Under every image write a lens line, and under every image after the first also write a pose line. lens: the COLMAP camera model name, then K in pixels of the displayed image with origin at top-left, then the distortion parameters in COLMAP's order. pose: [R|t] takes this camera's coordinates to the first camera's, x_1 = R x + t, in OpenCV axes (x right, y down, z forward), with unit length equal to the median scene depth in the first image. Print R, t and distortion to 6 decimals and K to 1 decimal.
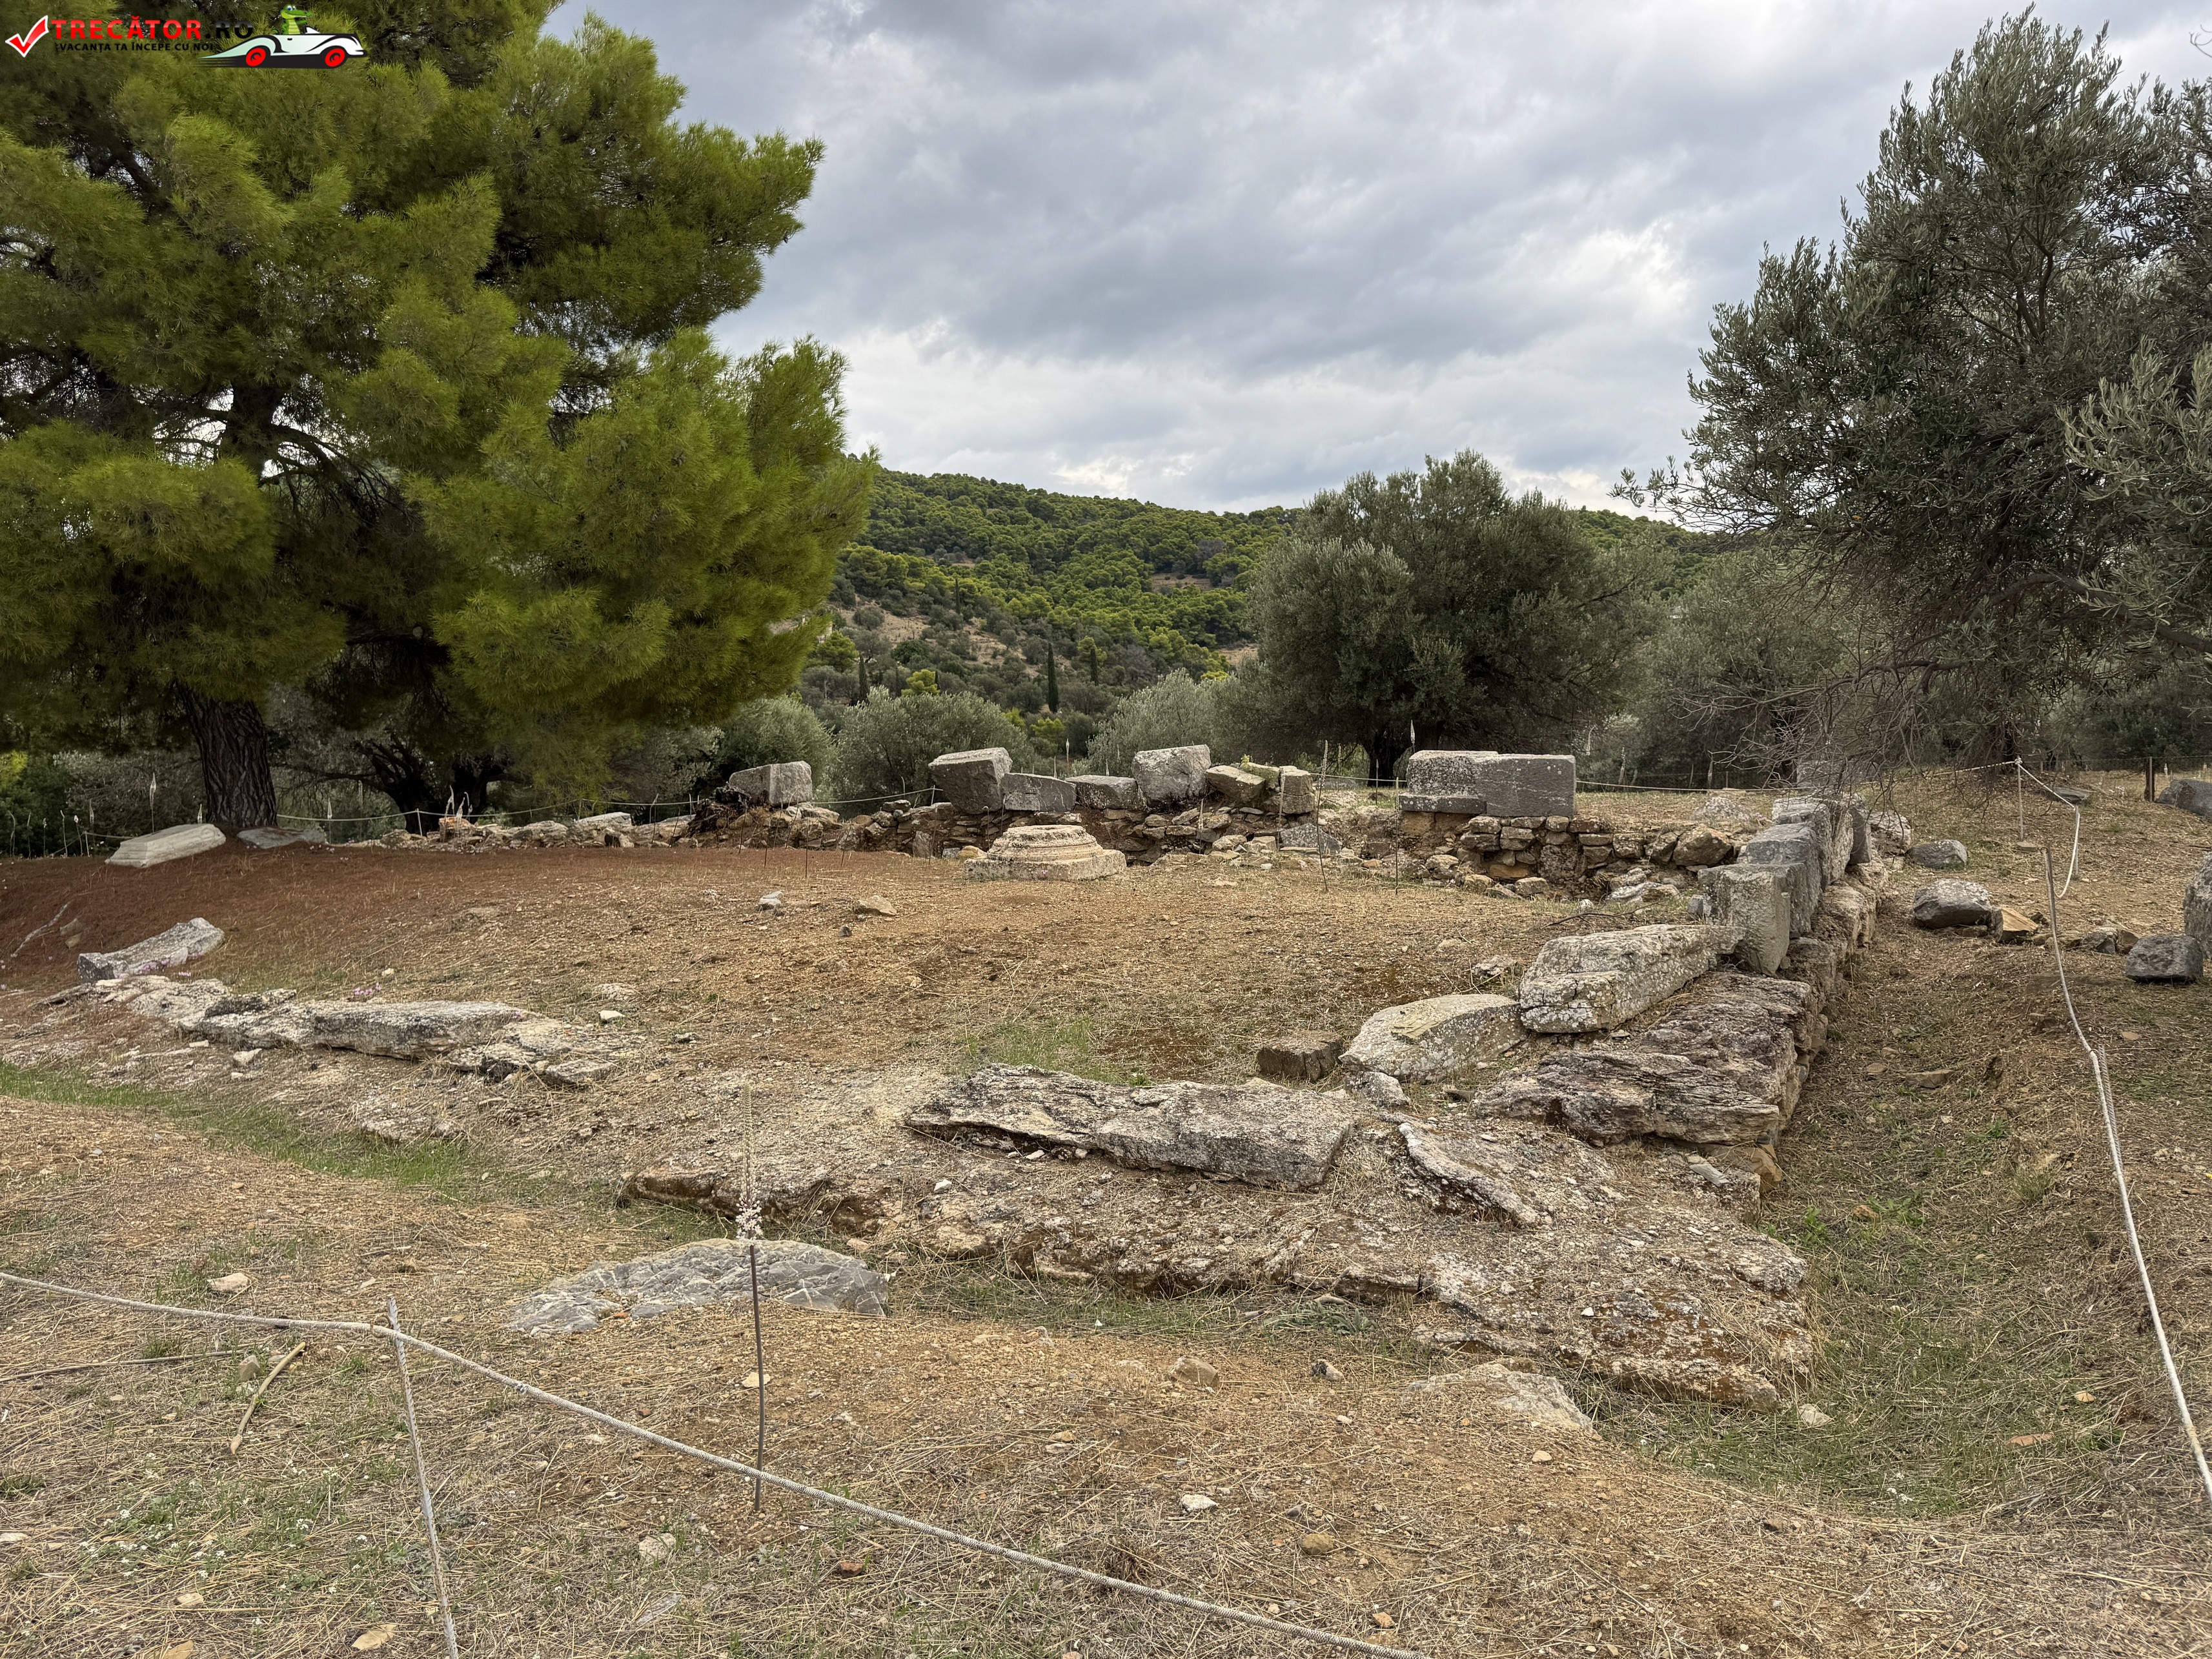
lens RADIAL K [[1576.9, 0, 1114.2], [0, 1576.9, 838.0], [0, 0, 1]] dist [0.045586, -0.041160]
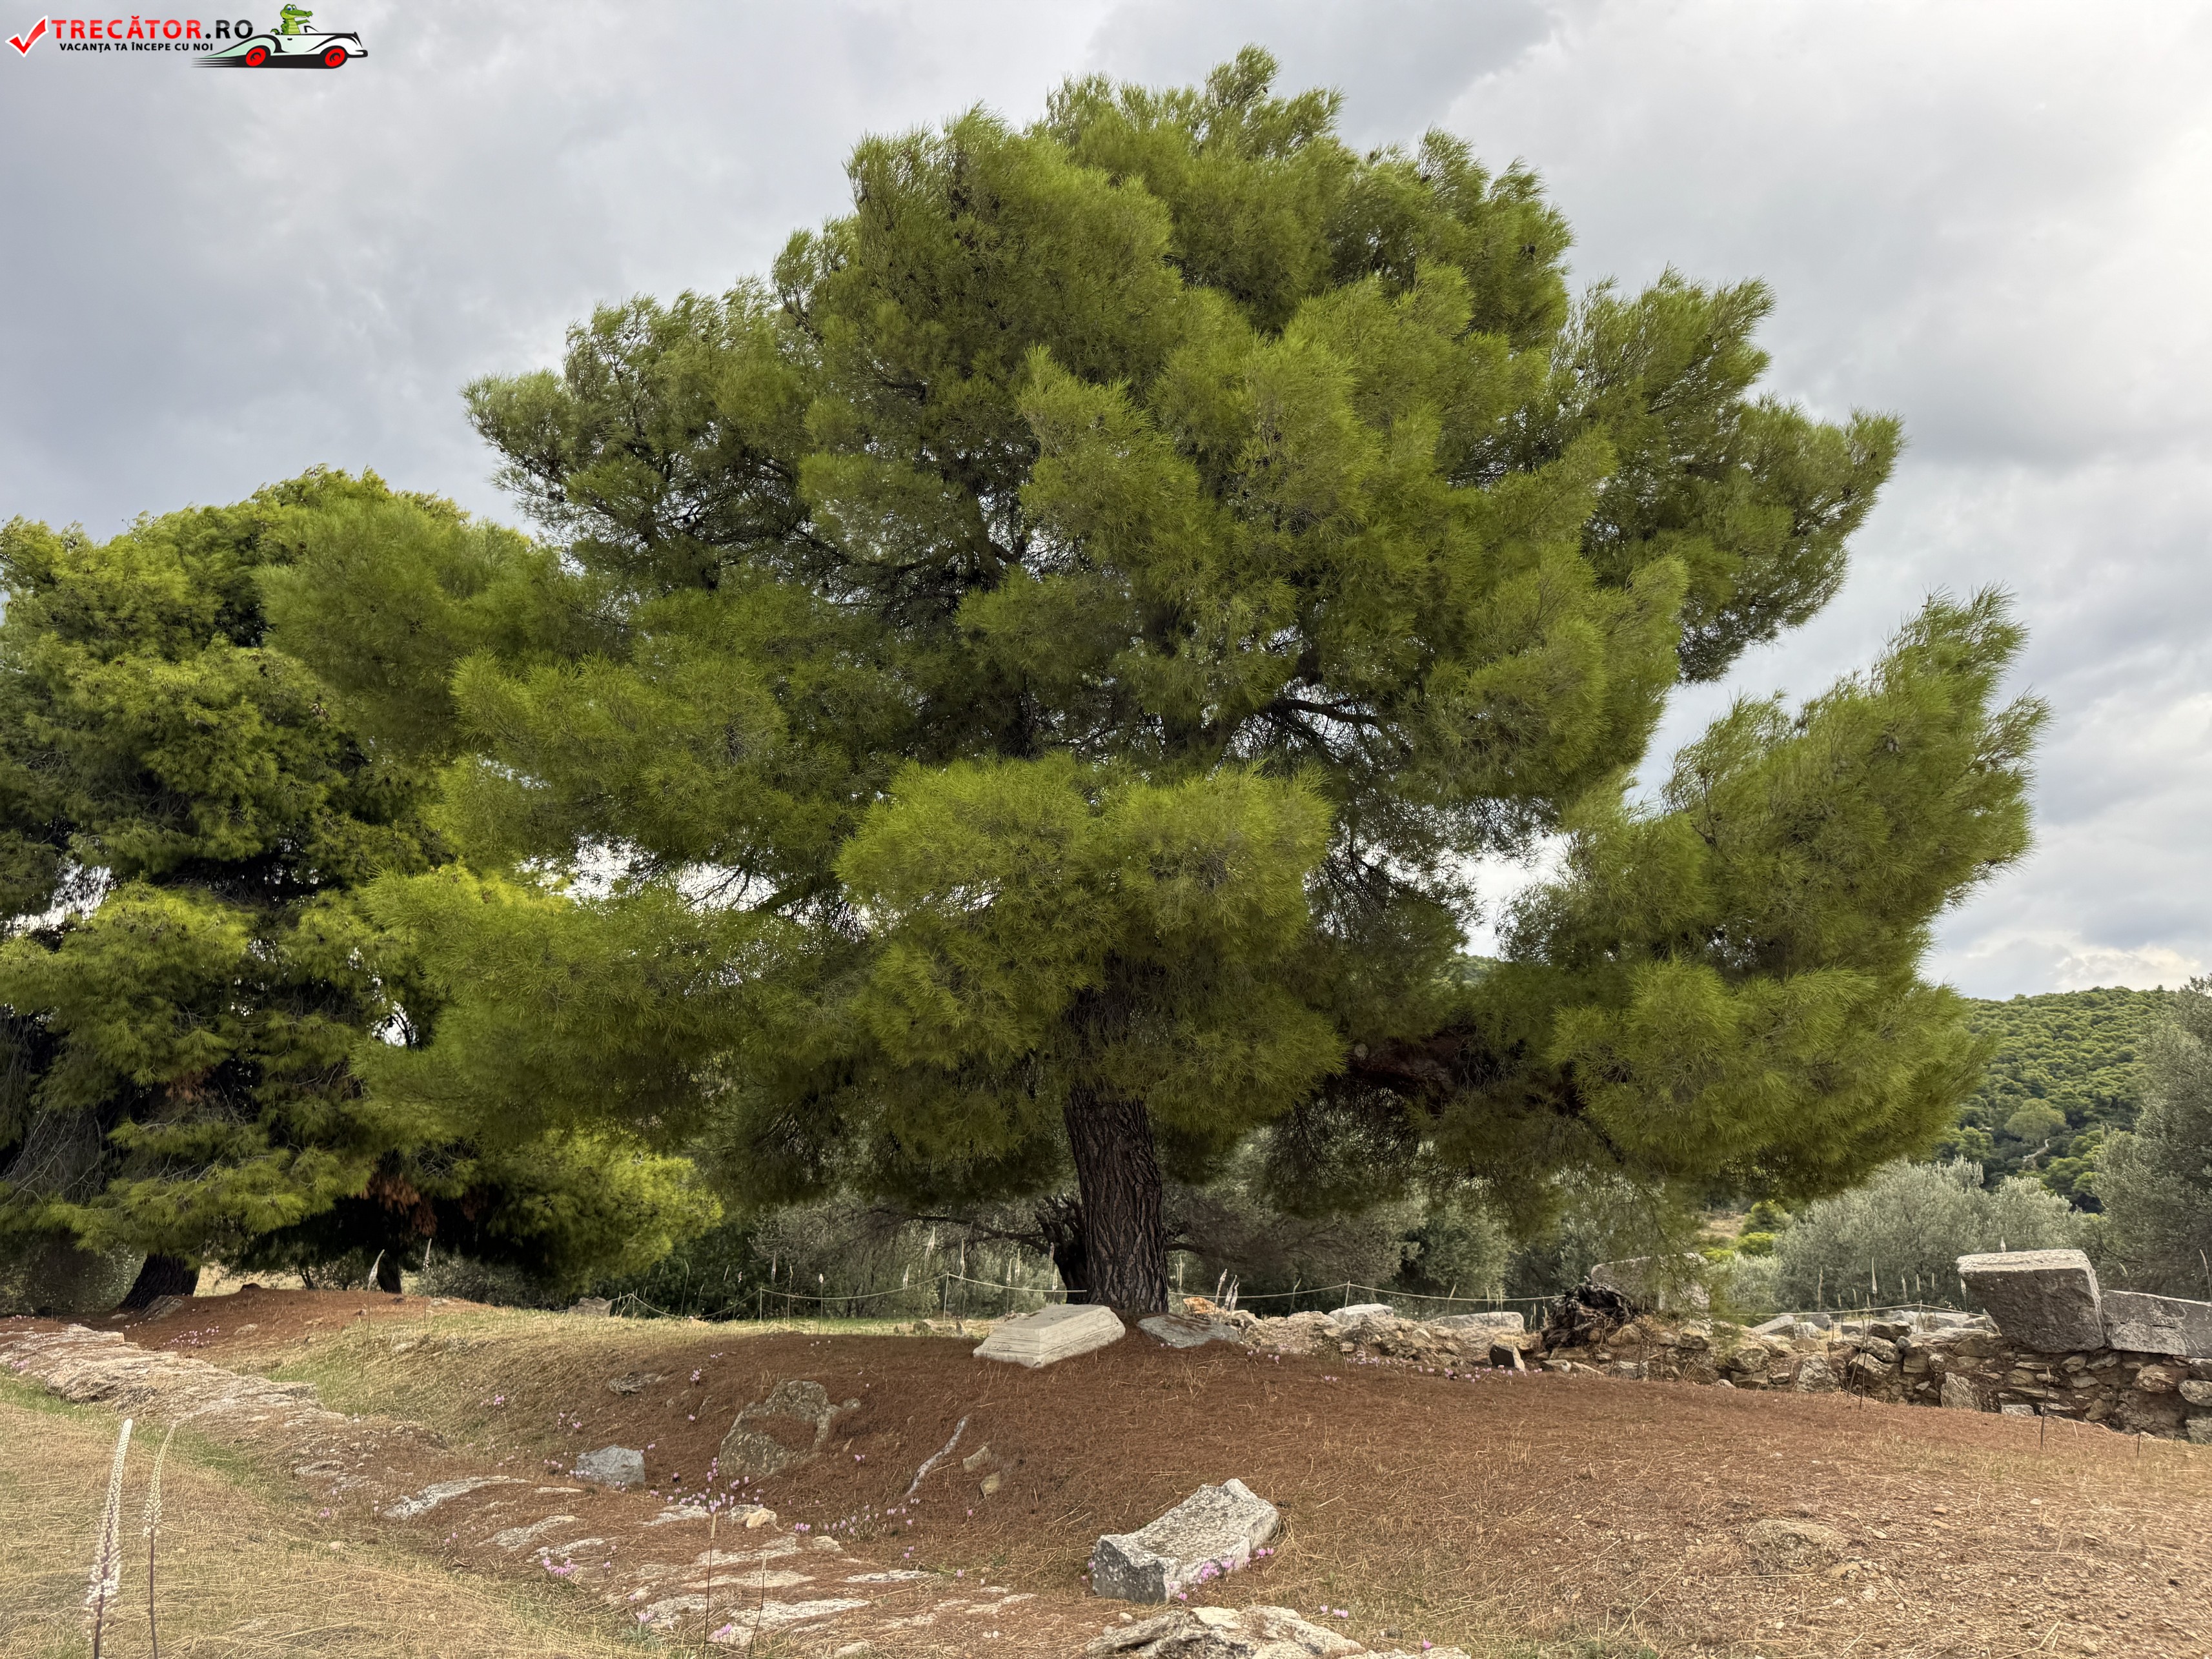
lens RADIAL K [[1576.9, 0, 1117.8], [0, 1576.9, 829.3], [0, 0, 1]] dist [0.045586, -0.041160]
pose [[0.953758, -0.029773, -0.299099, -0.273438], [-0.062278, 0.953914, -0.293546, -0.003950], [0.294054, 0.298599, 0.907949, 0.229718]]
